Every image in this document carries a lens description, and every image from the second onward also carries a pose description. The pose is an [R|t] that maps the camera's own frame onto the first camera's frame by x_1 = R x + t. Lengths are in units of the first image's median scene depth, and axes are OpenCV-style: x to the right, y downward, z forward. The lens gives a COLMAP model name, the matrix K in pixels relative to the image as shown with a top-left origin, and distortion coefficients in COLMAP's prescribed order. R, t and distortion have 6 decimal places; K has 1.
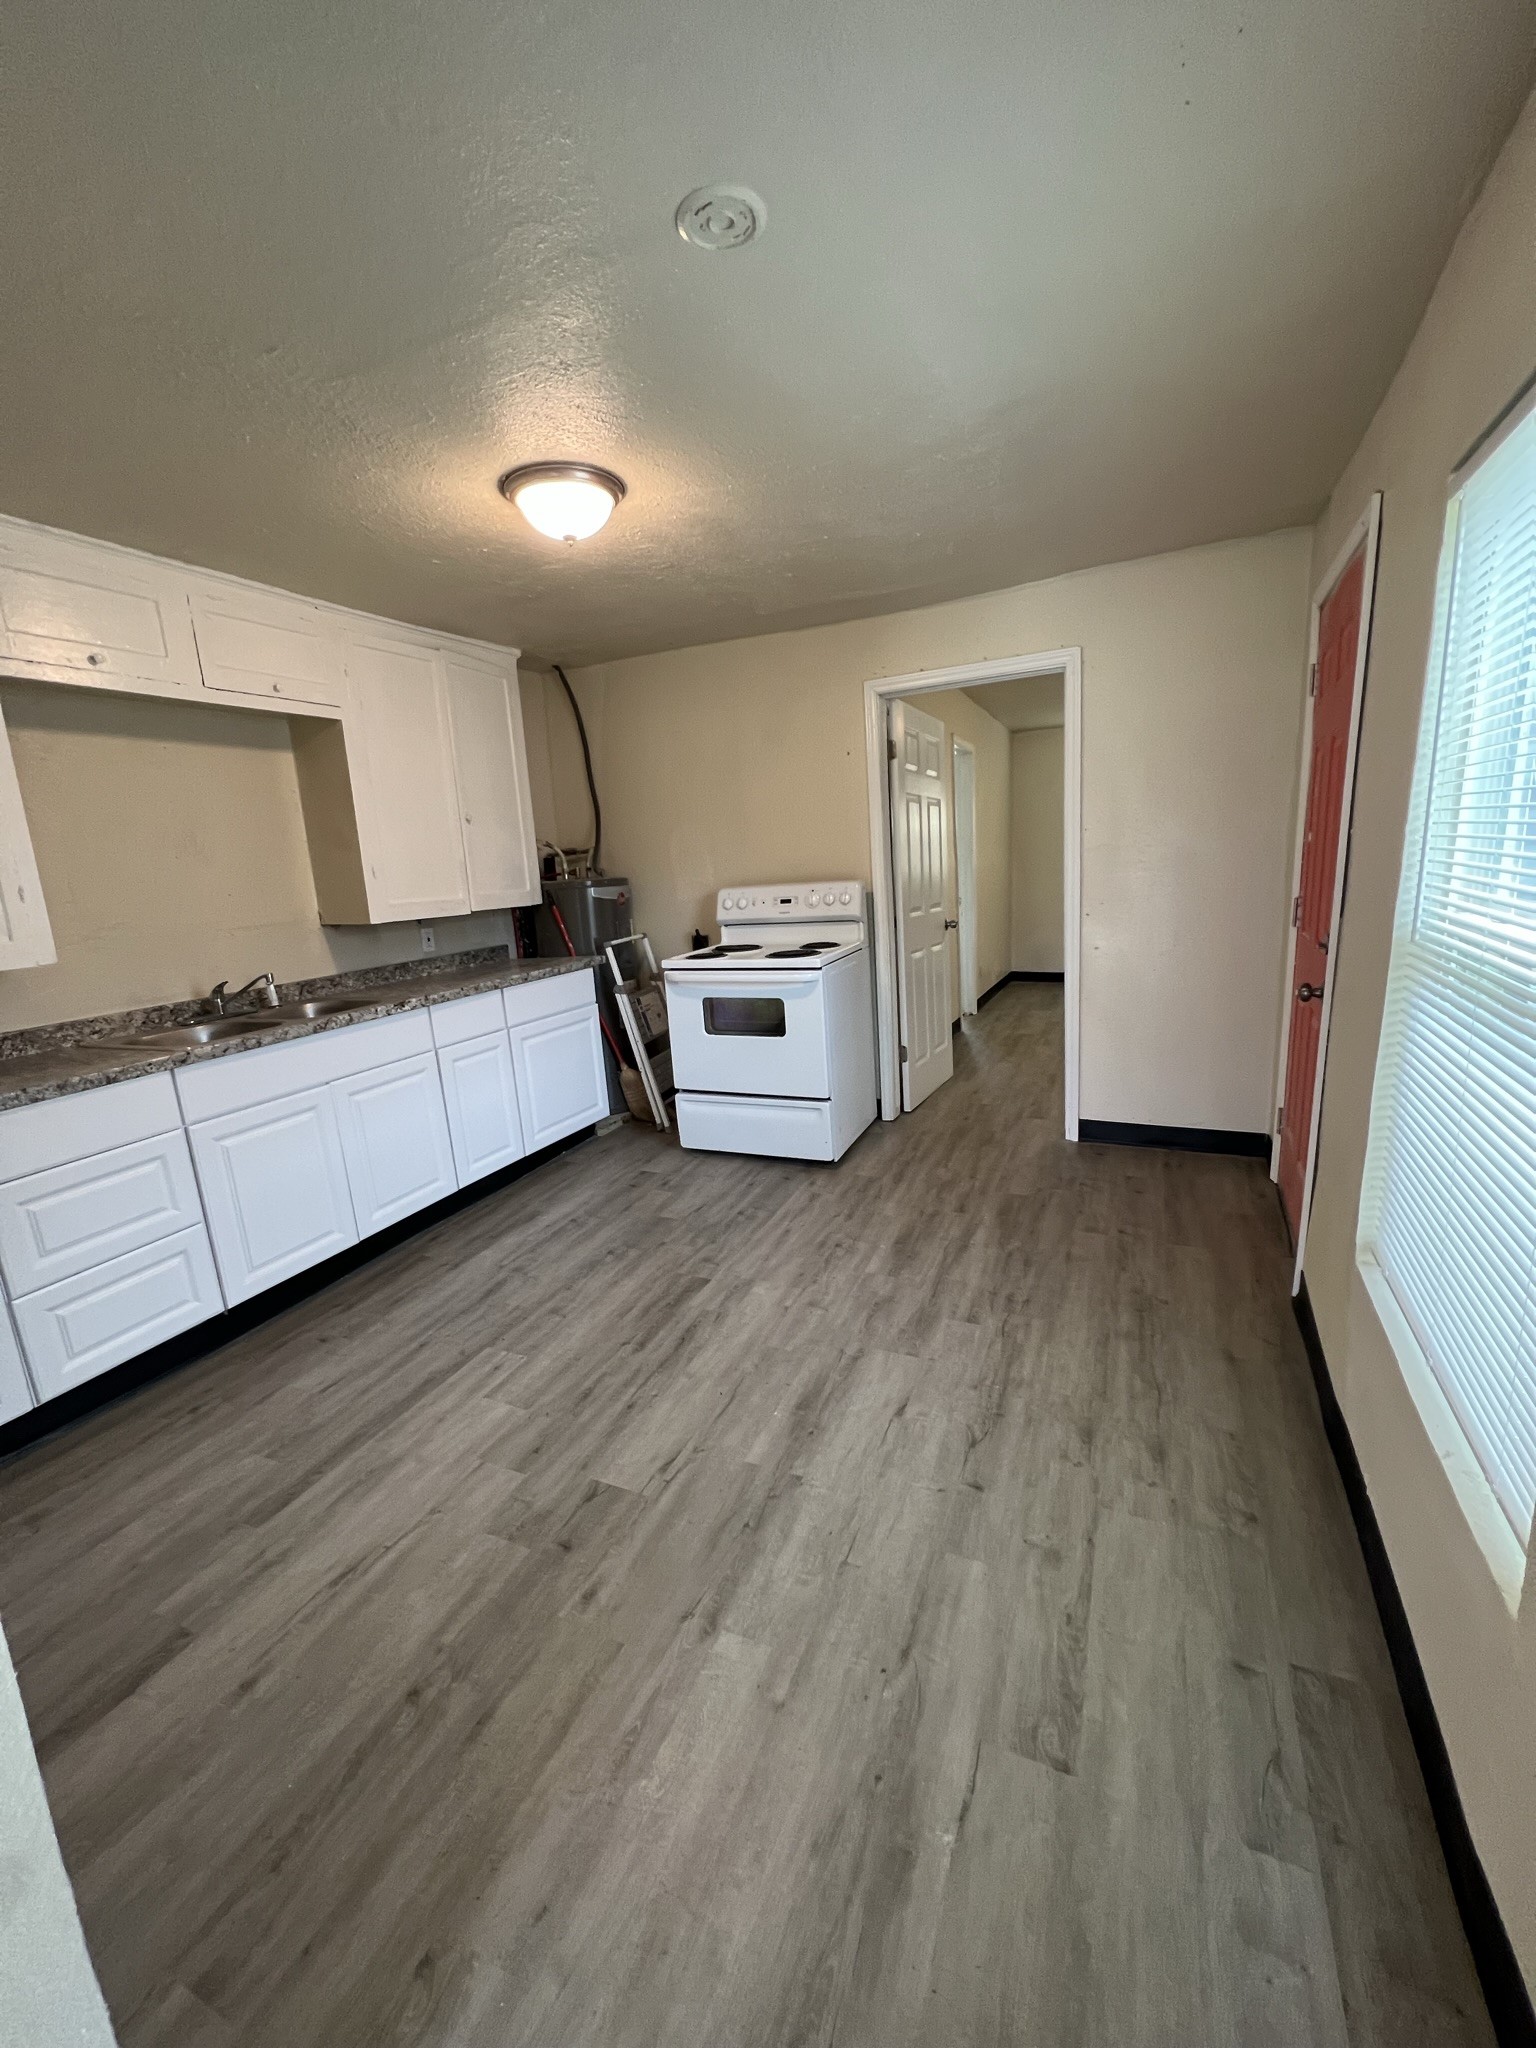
lens RADIAL K [[816.5, 0, 748.4], [0, 816.5, 1021.0], [0, 0, 1]] dist [-0.000003, 0.000397]
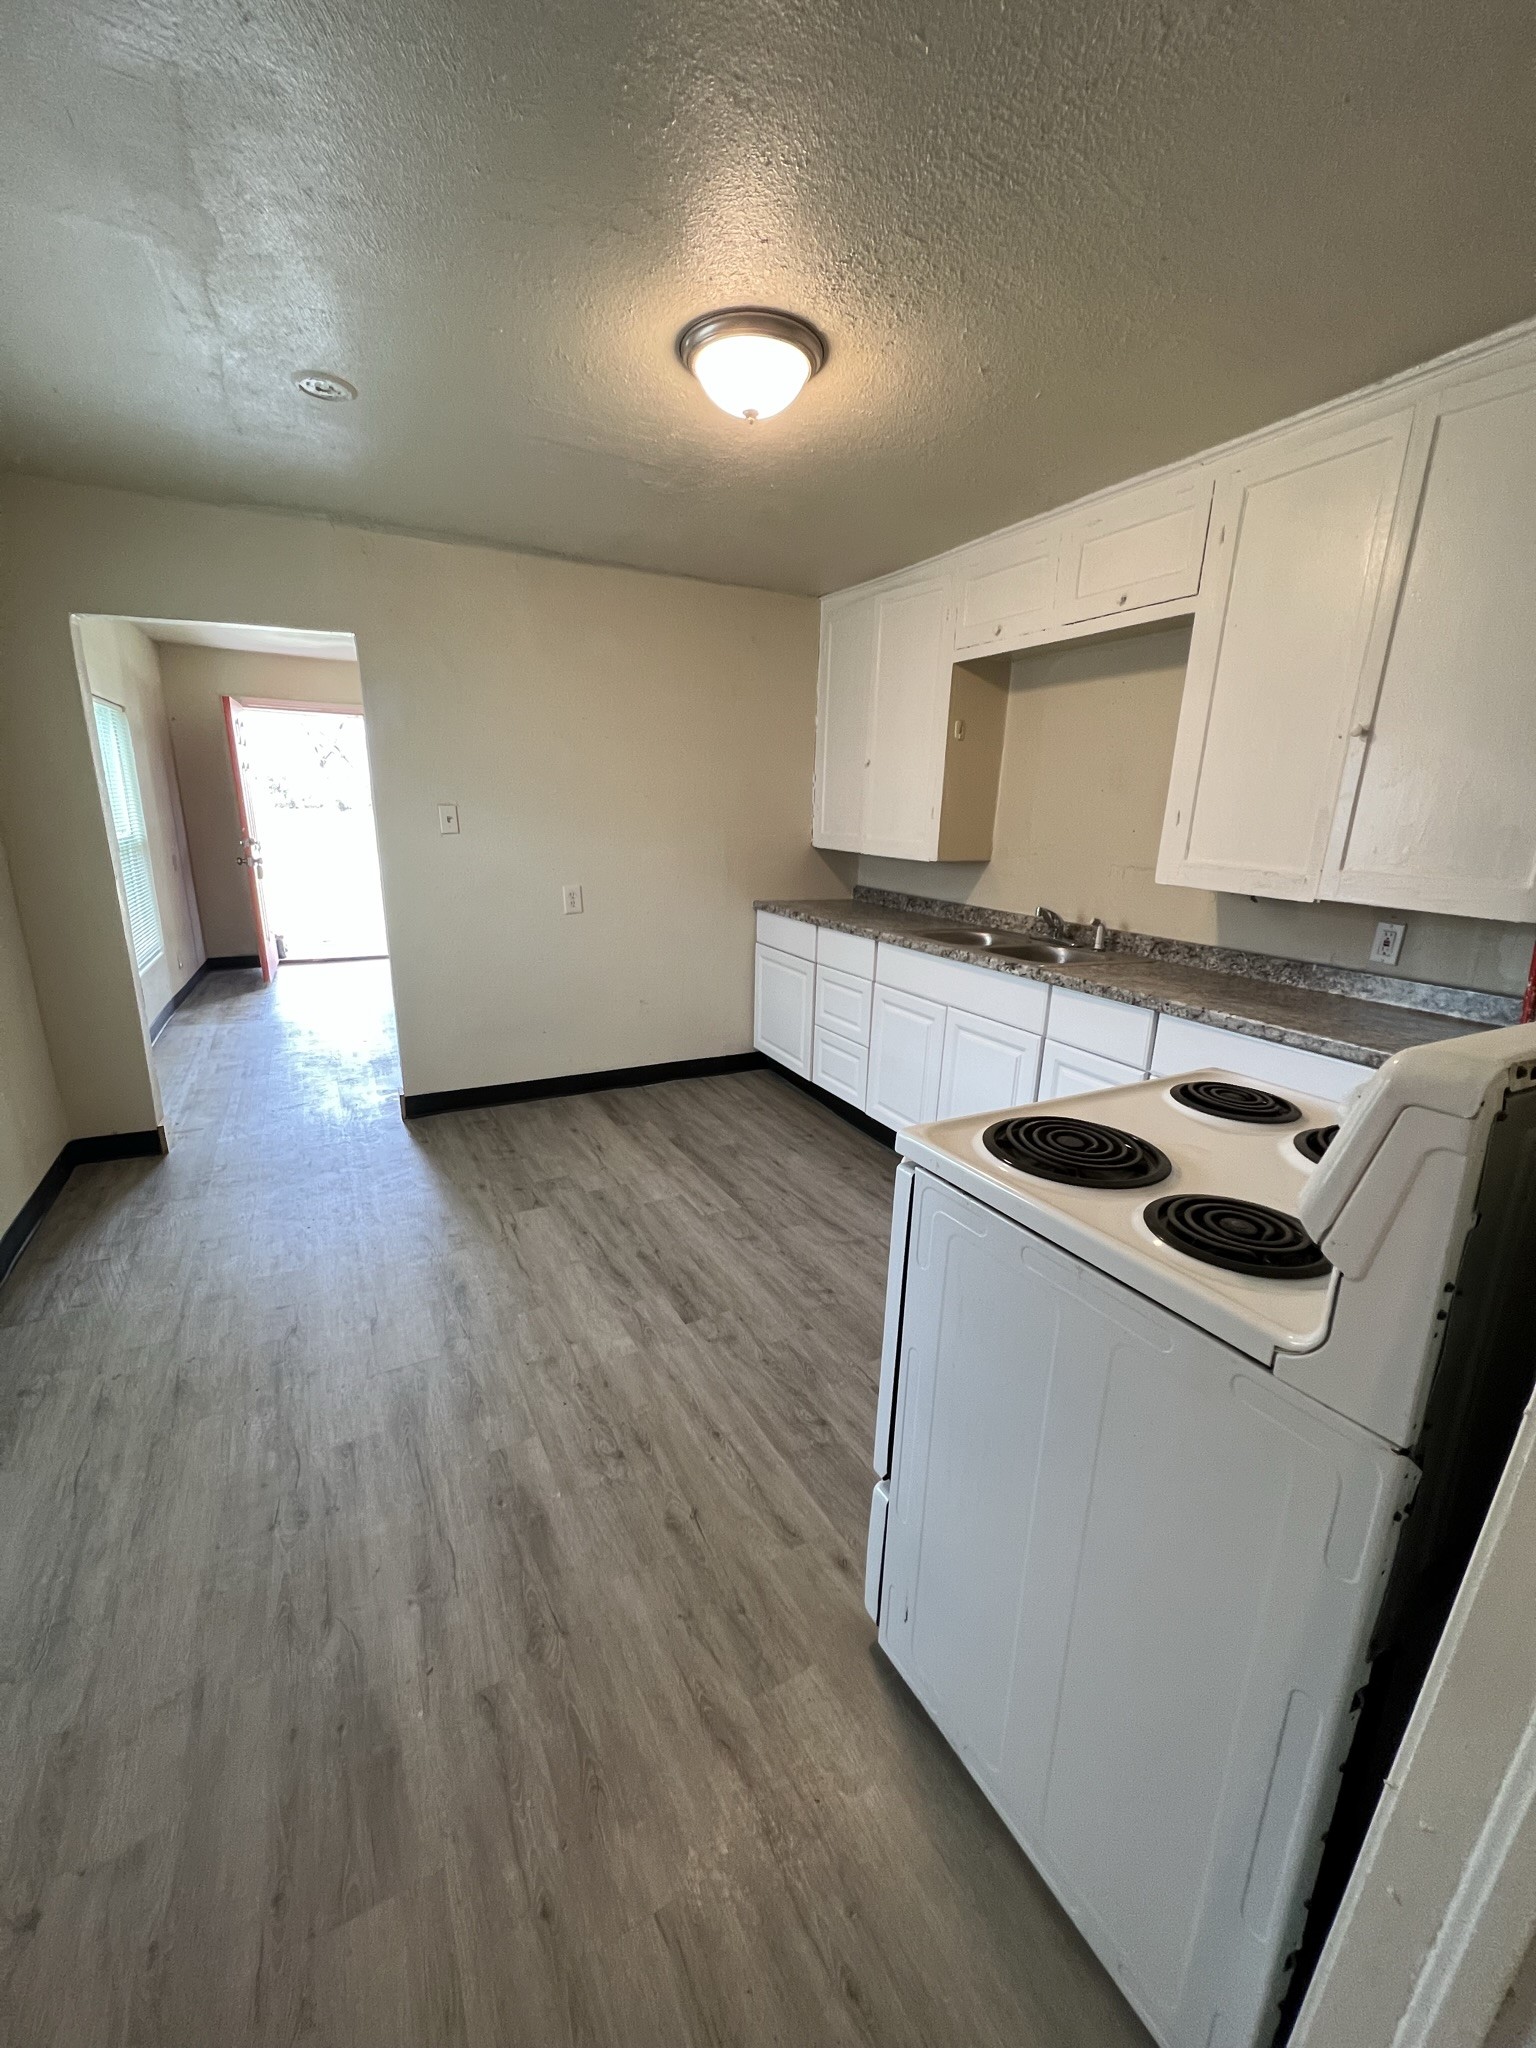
lens RADIAL K [[816.5, 0, 782.7], [0, 816.5, 1021.8], [0, 0, 1]] dist [-0.000003, 0.000397]
pose [[-0.570219, 0.250929, -0.782231, 0.508865], [-0.155975, 0.901815, 0.402990, -0.336783], [0.806550, 0.351801, -0.475093, 1.471167]]
